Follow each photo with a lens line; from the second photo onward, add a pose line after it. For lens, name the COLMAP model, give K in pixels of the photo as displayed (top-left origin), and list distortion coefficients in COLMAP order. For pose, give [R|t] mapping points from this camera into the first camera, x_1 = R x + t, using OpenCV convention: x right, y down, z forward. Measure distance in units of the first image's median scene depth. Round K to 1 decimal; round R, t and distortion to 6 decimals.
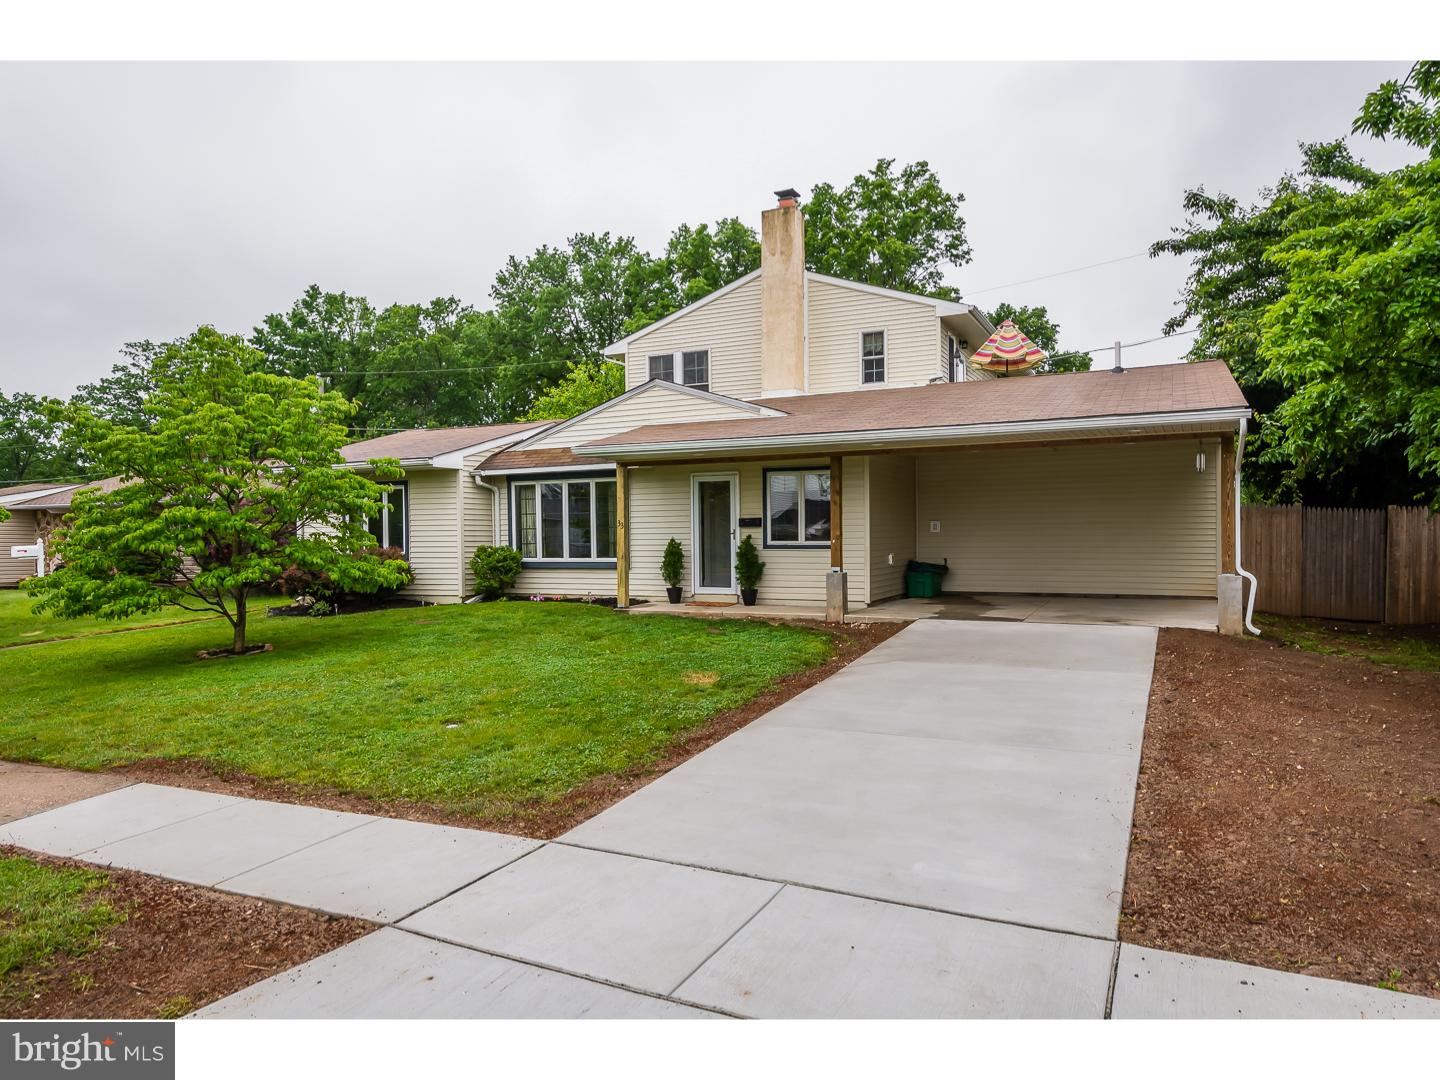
lens RADIAL K [[927.5, 0, 720.0], [0, 927.5, 540.0], [0, 0, 1]] dist [0.012619, -0.000626]
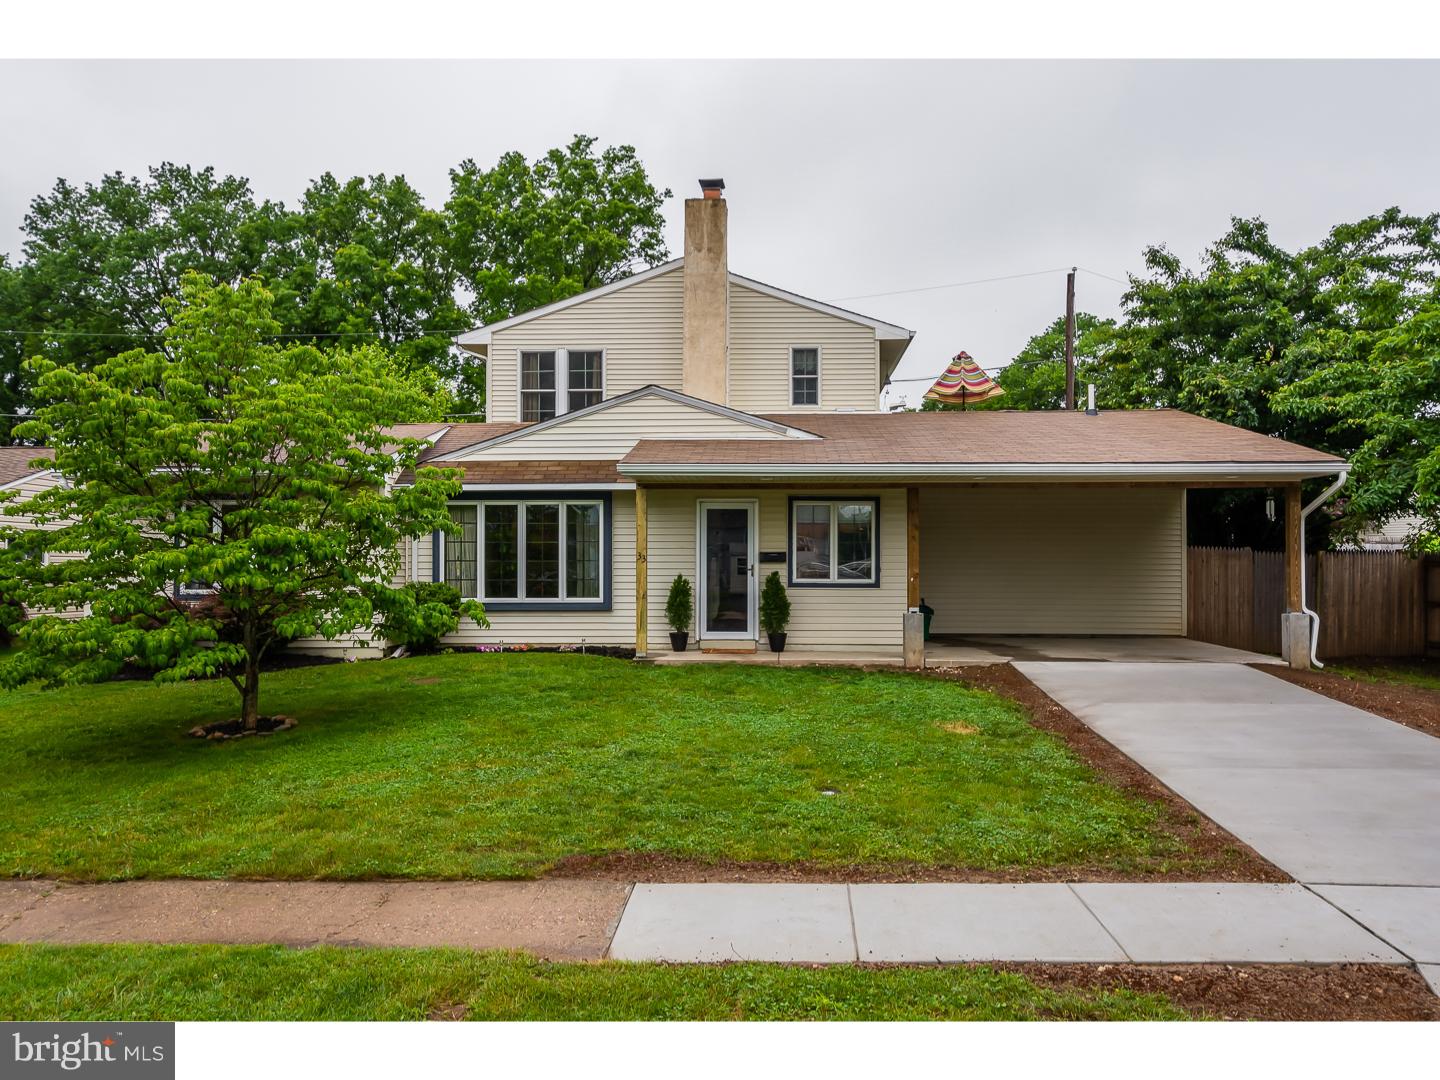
lens RADIAL K [[1112.4, 0, 720.0], [0, 1112.4, 540.0], [0, 0, 1]] dist [0.024324, -0.010710]
pose [[0.918281, 0.020874, 0.395379, -0.392481], [-0.007307, 0.999333, -0.035788, 0.002638], [-0.395862, 0.029974, 0.917821, 0.045934]]
